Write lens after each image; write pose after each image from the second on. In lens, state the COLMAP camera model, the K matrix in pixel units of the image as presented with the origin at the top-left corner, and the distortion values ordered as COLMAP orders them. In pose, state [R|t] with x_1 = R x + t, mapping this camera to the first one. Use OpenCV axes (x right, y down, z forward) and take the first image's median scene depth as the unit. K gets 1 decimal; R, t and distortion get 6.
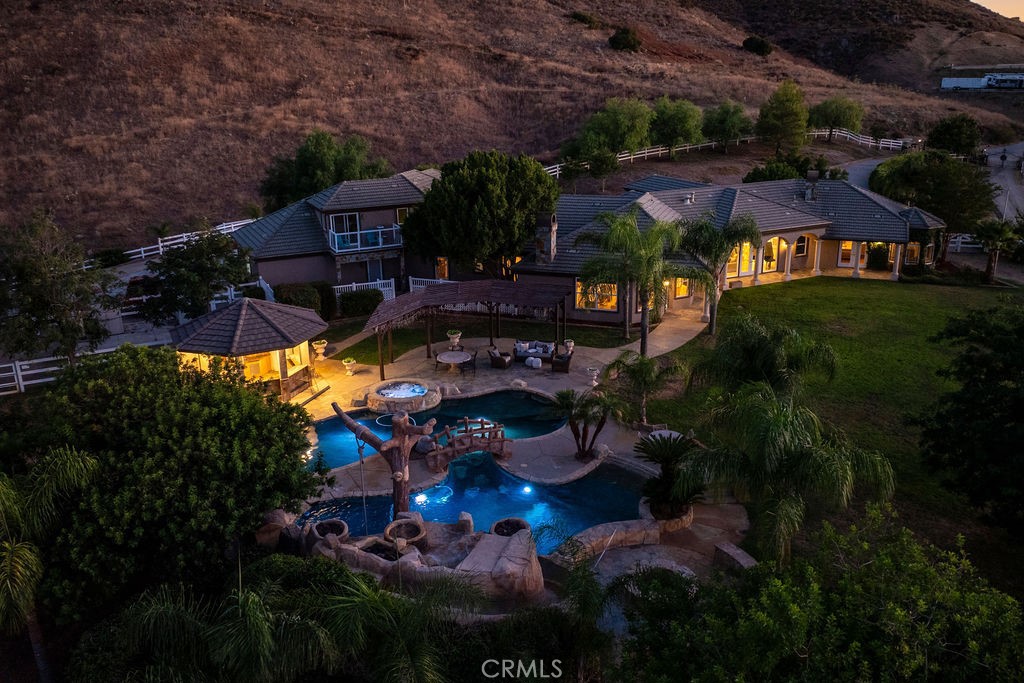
lens RADIAL K [[850.2, 0, 512.0], [0, 850.2, 341.5], [0, 0, 1]] dist [-0.030747, 0.011048]
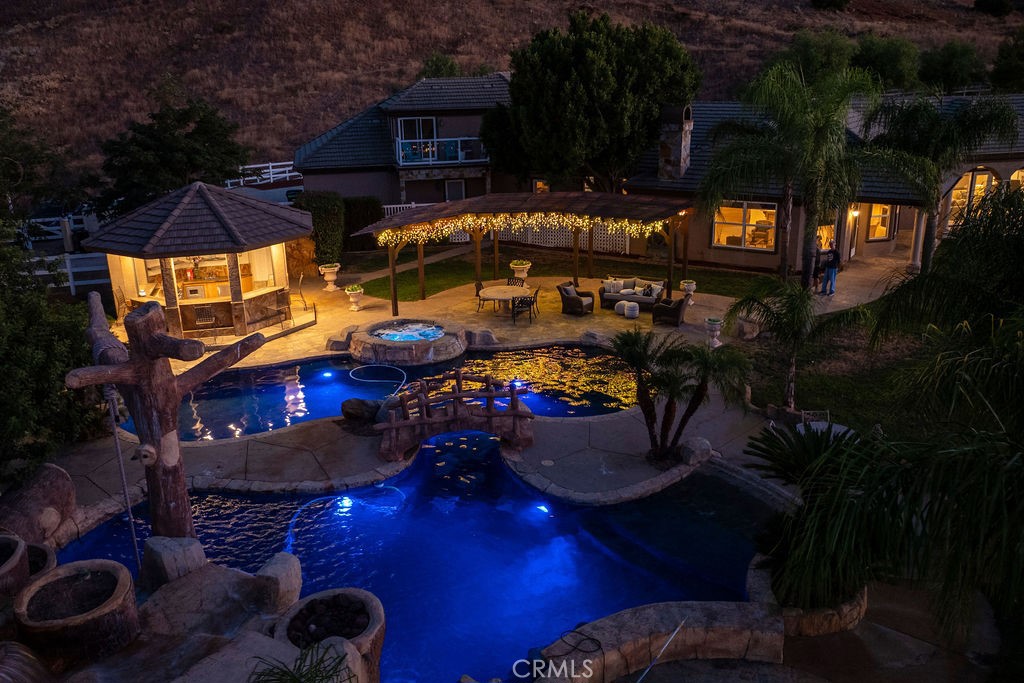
lens RADIAL K [[850.2, 0, 512.0], [0, 850.2, 341.5], [0, 0, 1]] dist [-0.030747, 0.011048]
pose [[0.976014, 0.065596, -0.207590, 0.025900], [-0.064520, 0.997845, 0.011956, 0.016256], [0.207927, 0.001725, 0.978143, 0.119346]]
